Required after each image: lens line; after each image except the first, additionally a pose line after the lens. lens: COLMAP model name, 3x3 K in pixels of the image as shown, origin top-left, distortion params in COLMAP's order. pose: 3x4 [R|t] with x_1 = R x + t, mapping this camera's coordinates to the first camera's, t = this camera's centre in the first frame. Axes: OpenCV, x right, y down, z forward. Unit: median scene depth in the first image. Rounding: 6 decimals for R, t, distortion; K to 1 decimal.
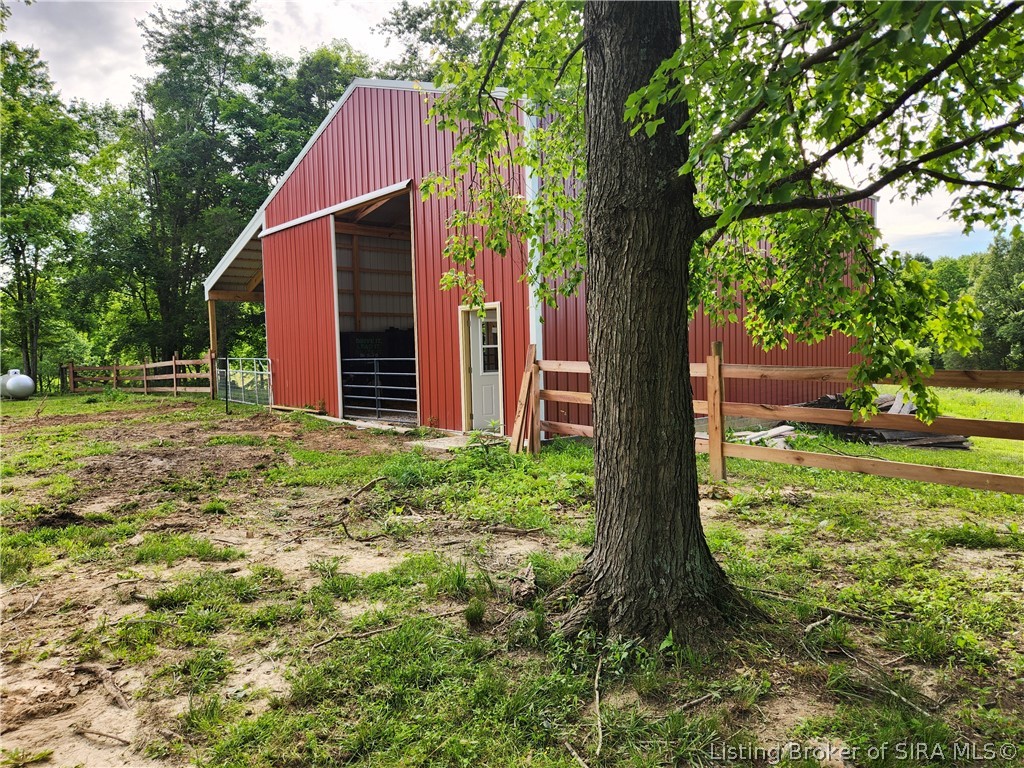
lens RADIAL K [[690.7, 0, 503.2], [0, 690.7, 381.1], [0, 0, 1]] dist [0.066057, -0.044214]
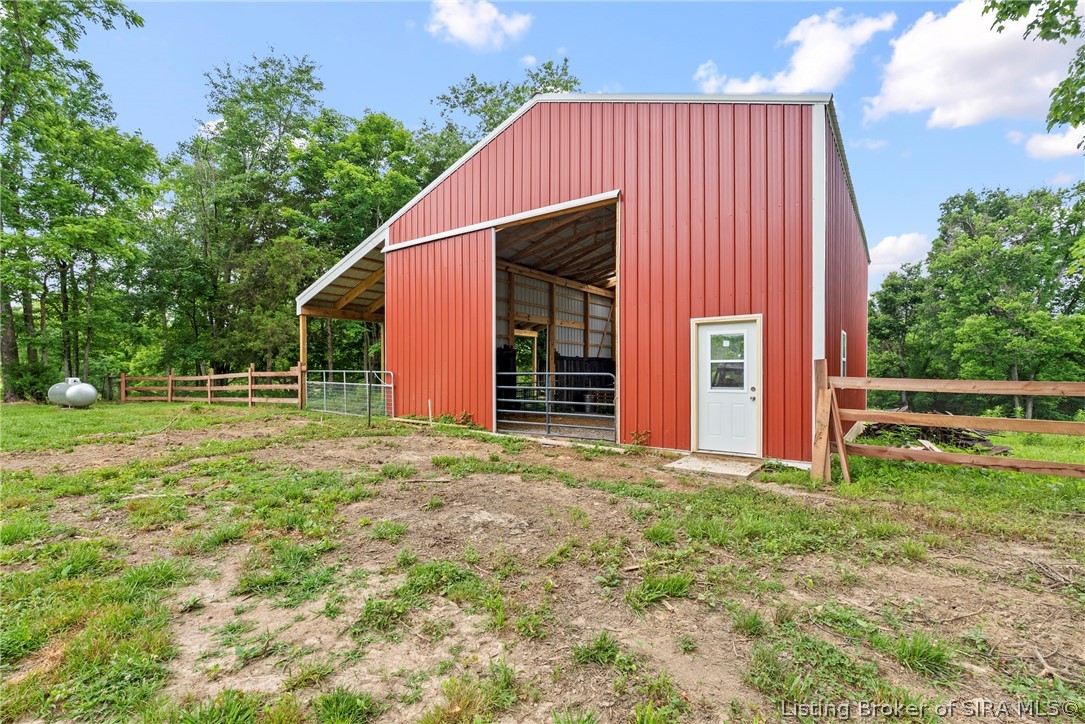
lens RADIAL K [[493.3, 0, 553.4], [0, 493.3, 369.8], [0, 0, 1]] dist [0.000509, -0.000590]
pose [[0.975699, 0.021665, 0.218039, -0.212197], [-0.011133, 0.998716, -0.049418, -0.001308], [-0.218830, 0.045790, 0.974688, 0.204497]]
